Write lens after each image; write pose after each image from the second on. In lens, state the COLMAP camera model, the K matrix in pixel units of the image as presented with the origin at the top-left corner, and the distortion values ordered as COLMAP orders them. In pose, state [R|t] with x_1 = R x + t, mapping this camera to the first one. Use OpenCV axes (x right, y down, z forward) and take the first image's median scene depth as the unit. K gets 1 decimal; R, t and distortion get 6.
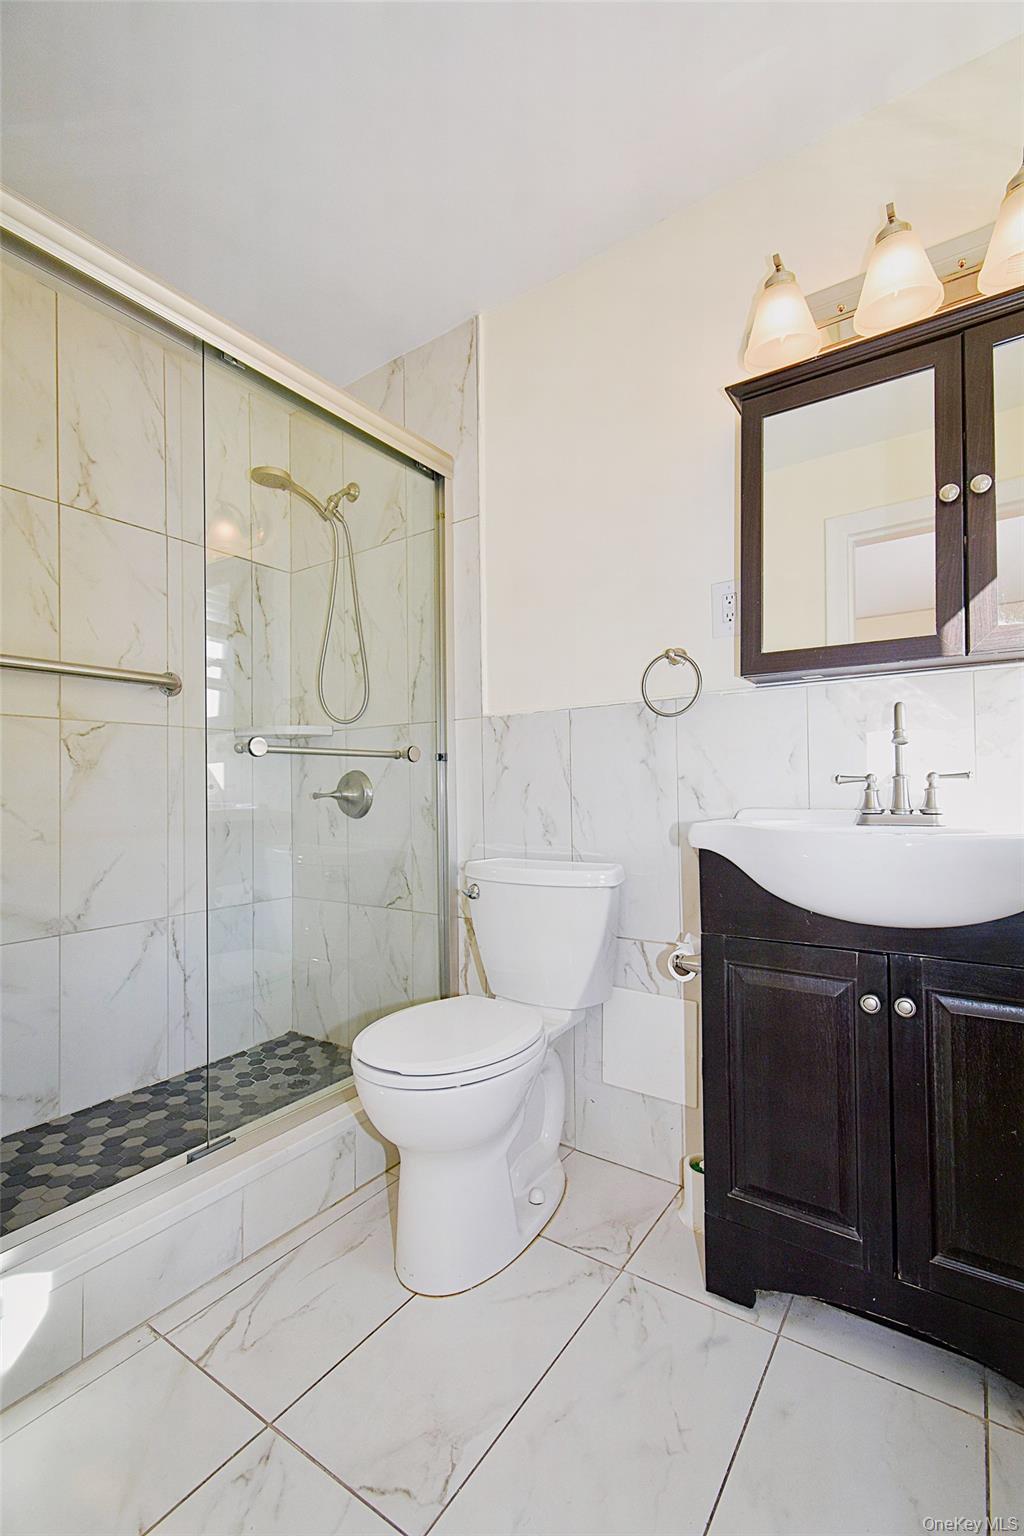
lens RADIAL K [[679.7, 0, 514.2], [0, 679.7, 778.4], [0, 0, 1]] dist [0.001925, -0.000473]
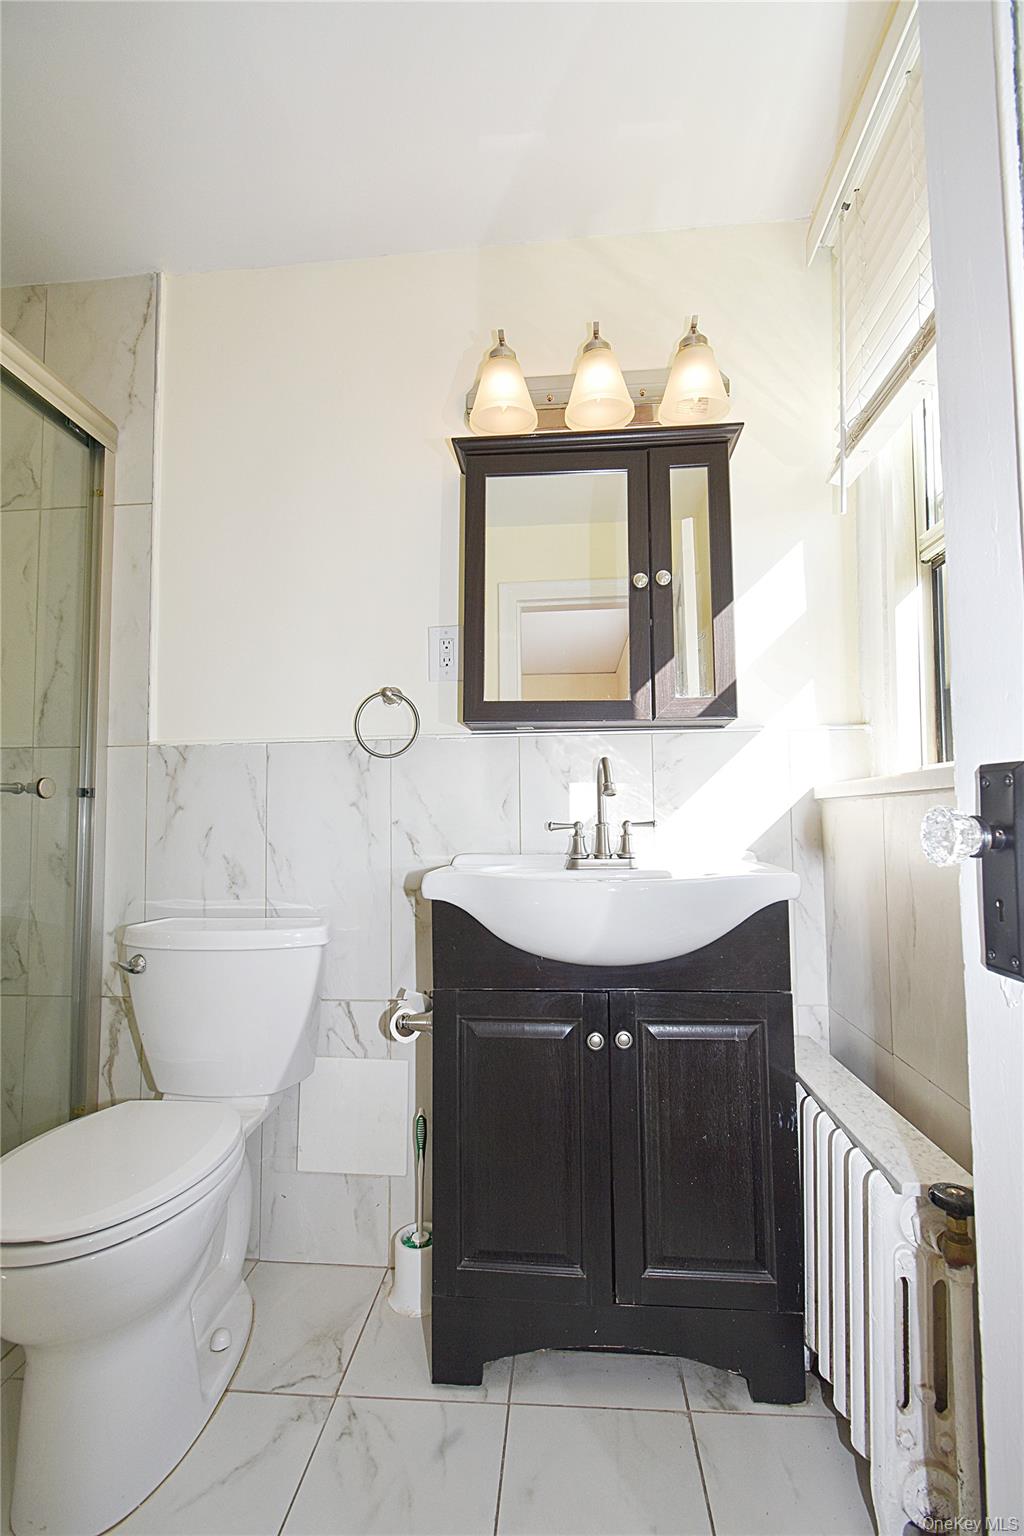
lens RADIAL K [[679.7, 0, 514.2], [0, 679.7, 778.4], [0, 0, 1]] dist [0.001925, -0.000473]
pose [[0.866272, 0.036584, 0.498232, -0.097781], [-0.010255, 0.998407, -0.055481, -0.012759], [-0.499468, 0.042952, 0.865267, 0.100030]]
